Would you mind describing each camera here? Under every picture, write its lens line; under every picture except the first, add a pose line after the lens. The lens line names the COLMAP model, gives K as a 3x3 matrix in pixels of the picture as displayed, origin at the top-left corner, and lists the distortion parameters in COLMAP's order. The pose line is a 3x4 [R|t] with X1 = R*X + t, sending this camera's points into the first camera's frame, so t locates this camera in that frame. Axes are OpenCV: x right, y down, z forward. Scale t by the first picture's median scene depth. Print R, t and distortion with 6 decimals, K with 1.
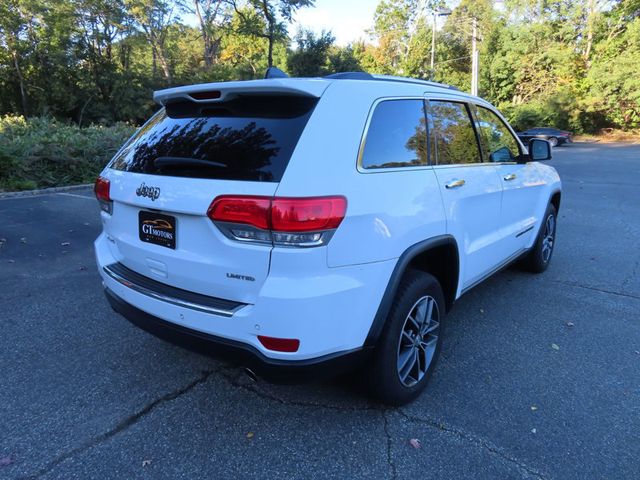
lens RADIAL K [[457.7, 0, 320.9], [0, 457.7, 247.4], [0, 0, 1]] dist [-0.014380, 0.011461]
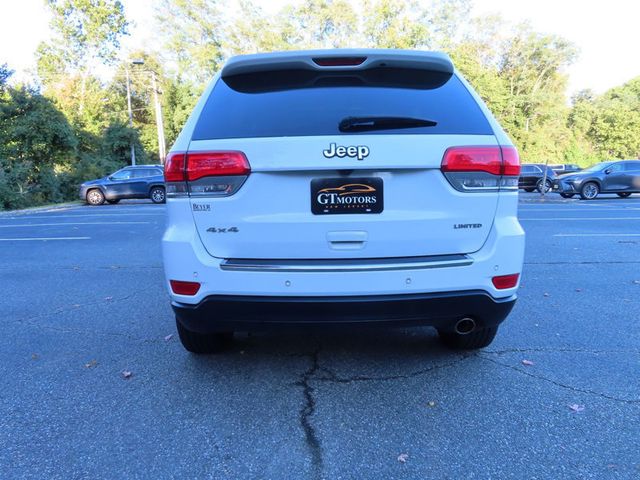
lens RADIAL K [[457.7, 0, 316.6], [0, 457.7, 243.0], [0, 0, 1]] dist [-0.014380, 0.011461]
pose [[0.779335, -0.101916, 0.618264, -0.062814], [0.174353, 0.982989, -0.057737, 0.005953], [-0.601862, 0.152793, 0.783847, 0.022759]]
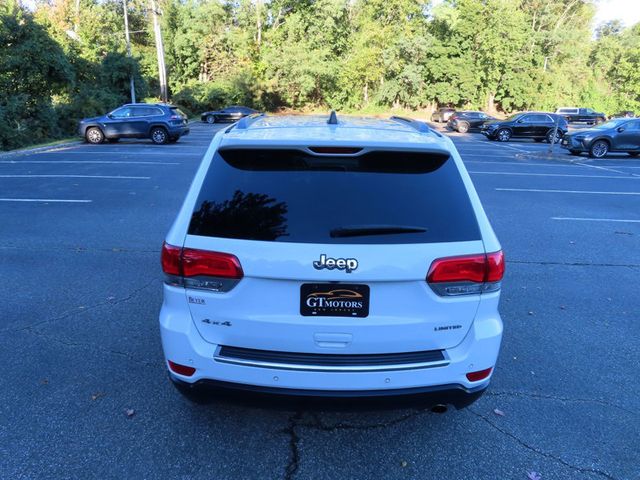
lens RADIAL K [[457.7, 0, 316.1], [0, 457.7, 243.4], [0, 0, 1]] dist [-0.014380, 0.011461]
pose [[0.787822, -0.163824, 0.593716, -0.060256], [0.134688, 0.986469, 0.093474, -0.016157], [-0.600996, 0.006325, 0.799227, 0.017698]]
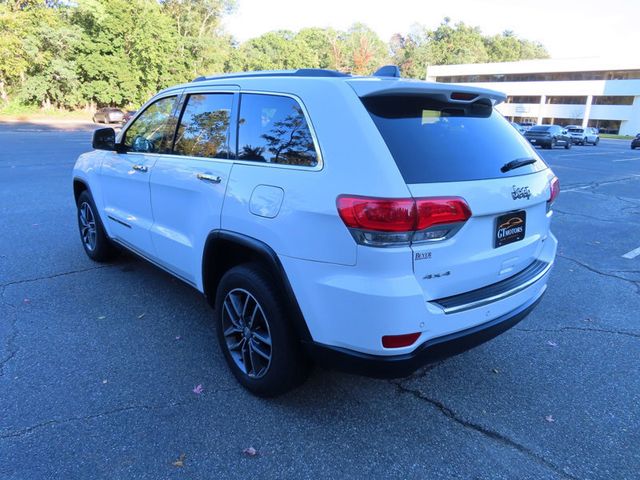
lens RADIAL K [[457.7, 0, 313.4], [0, 457.7, 247.3], [0, 0, 1]] dist [-0.014380, 0.011461]
pose [[0.187061, -0.266291, 0.945567, -0.093384], [0.221806, 0.949150, 0.223420, -0.021546], [-0.956980, 0.167939, 0.236614, 0.077404]]
